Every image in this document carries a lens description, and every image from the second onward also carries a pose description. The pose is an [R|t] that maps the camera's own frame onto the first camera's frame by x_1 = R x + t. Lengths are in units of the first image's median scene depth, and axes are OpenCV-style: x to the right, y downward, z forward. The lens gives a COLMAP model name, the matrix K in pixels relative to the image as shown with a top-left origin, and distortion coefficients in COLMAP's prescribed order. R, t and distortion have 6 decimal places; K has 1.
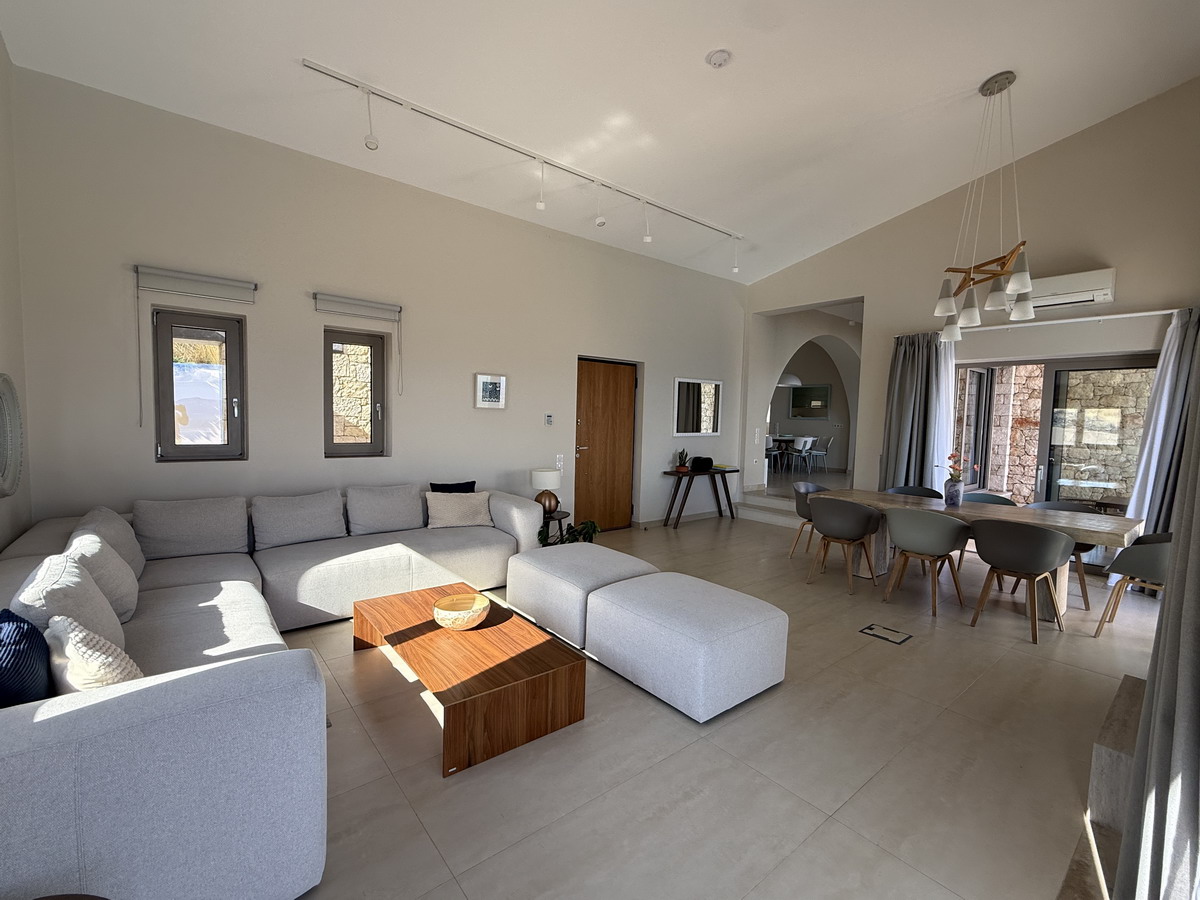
lens RADIAL K [[522.8, 0, 599.0], [0, 522.8, 454.6], [0, 0, 1]] dist [-0.001252, 0.000076]
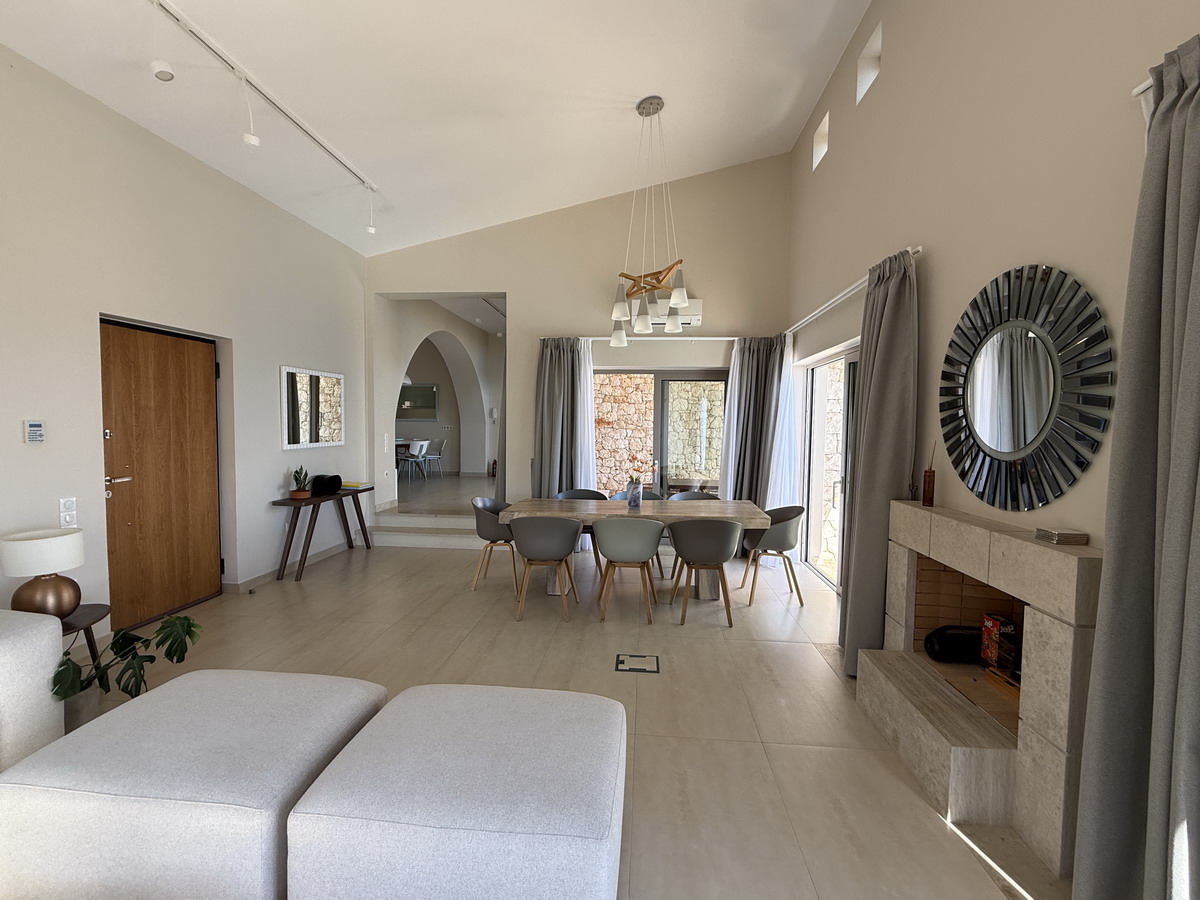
lens RADIAL K [[522.8, 0, 599.4], [0, 522.8, 452.7], [0, 0, 1]] dist [-0.001252, 0.000076]
pose [[0.699360, -0.054408, 0.712696, -0.070671], [0.056825, 0.998175, 0.020440, -0.024607], [-0.712507, 0.026204, 0.701176, 0.239061]]
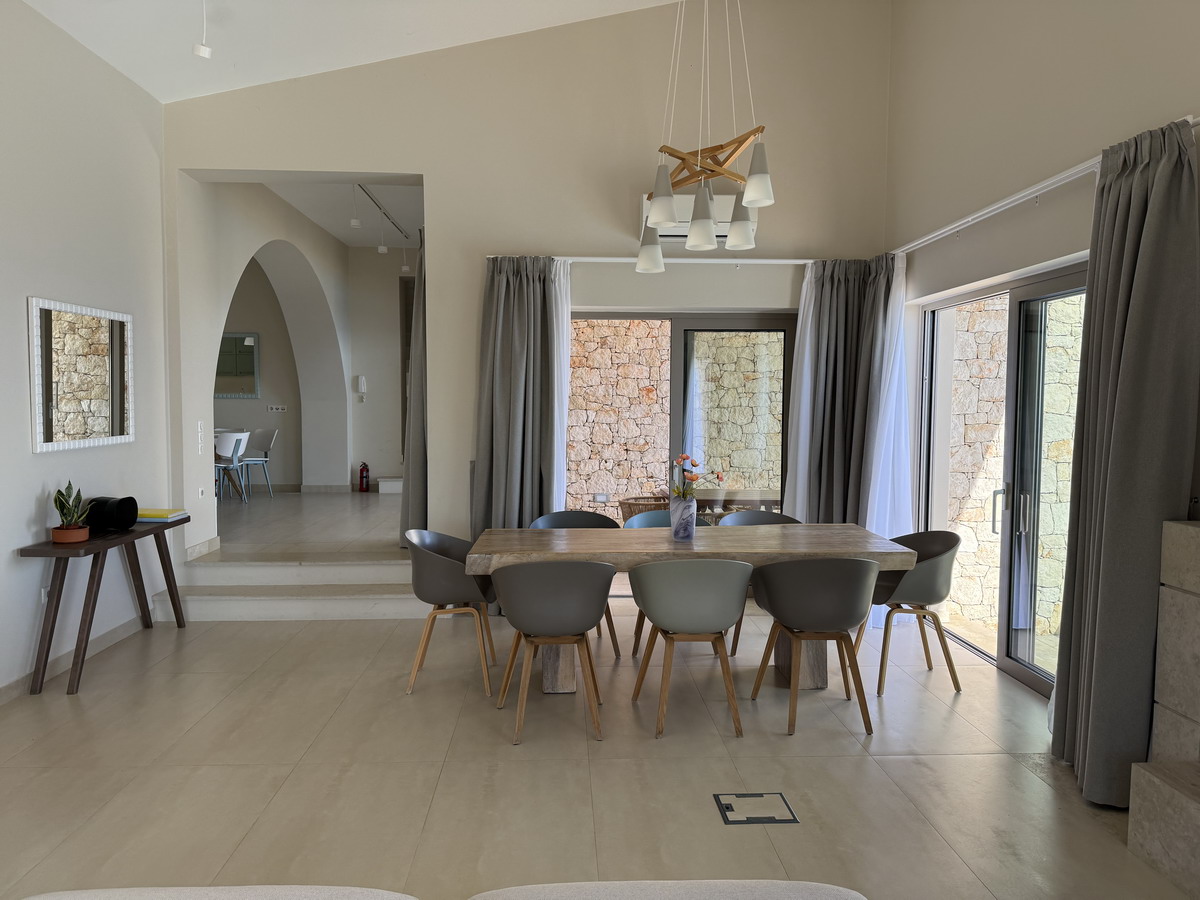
lens RADIAL K [[836.7, 0, 599.6], [0, 836.7, 453.8], [0, 0, 1]] dist [0.053496, -0.061561]
pose [[0.594523, -0.069555, 0.801065, -0.121907], [0.066709, 0.997084, 0.037066, -0.034003], [-0.801307, 0.031402, 0.597429, 0.355876]]
